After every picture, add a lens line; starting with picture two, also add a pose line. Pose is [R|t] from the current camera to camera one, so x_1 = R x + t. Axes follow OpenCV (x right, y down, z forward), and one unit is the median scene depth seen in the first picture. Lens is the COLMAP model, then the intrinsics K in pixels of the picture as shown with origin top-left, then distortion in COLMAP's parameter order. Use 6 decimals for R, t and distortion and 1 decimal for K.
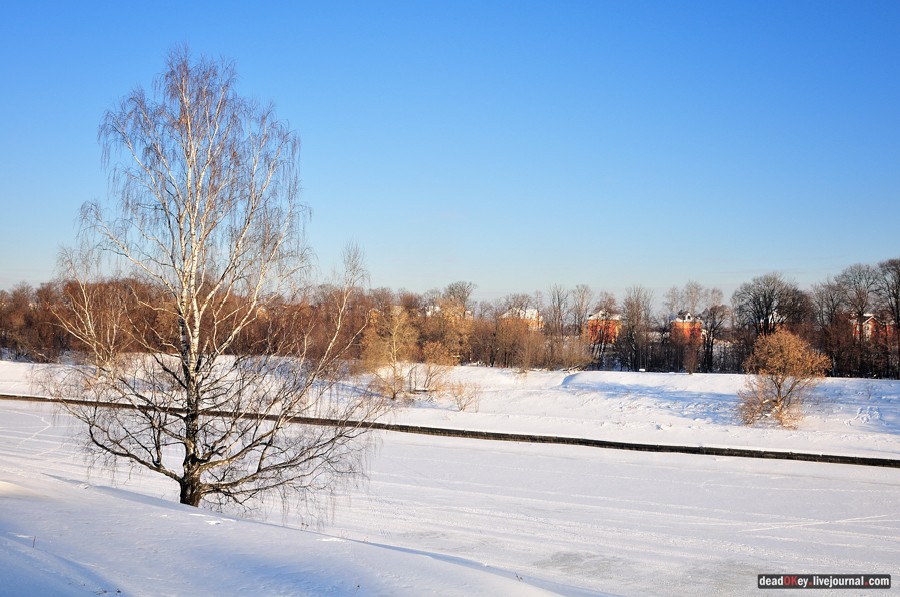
lens RADIAL K [[951.9, 0, 439.0], [0, 951.9, 315.5], [0, 0, 1]] dist [-0.092459, 0.000000]
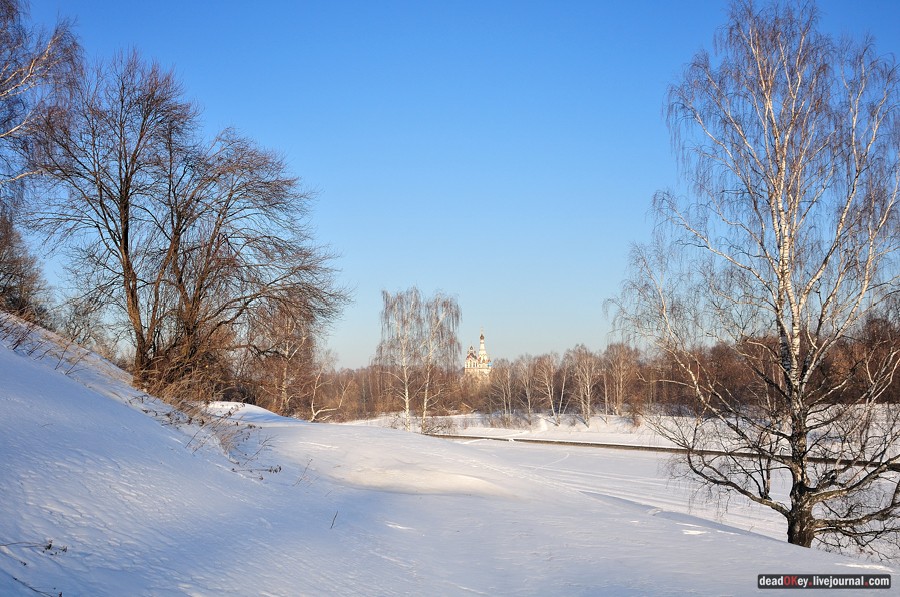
lens RADIAL K [[951.9, 0, 440.4], [0, 951.9, 319.5], [0, 0, 1]] dist [-0.092459, 0.000000]
pose [[0.768394, -0.080837, -0.634851, 0.021532], [0.044468, 0.996337, -0.073043, 0.053185], [0.638430, 0.027896, 0.769174, 0.182992]]
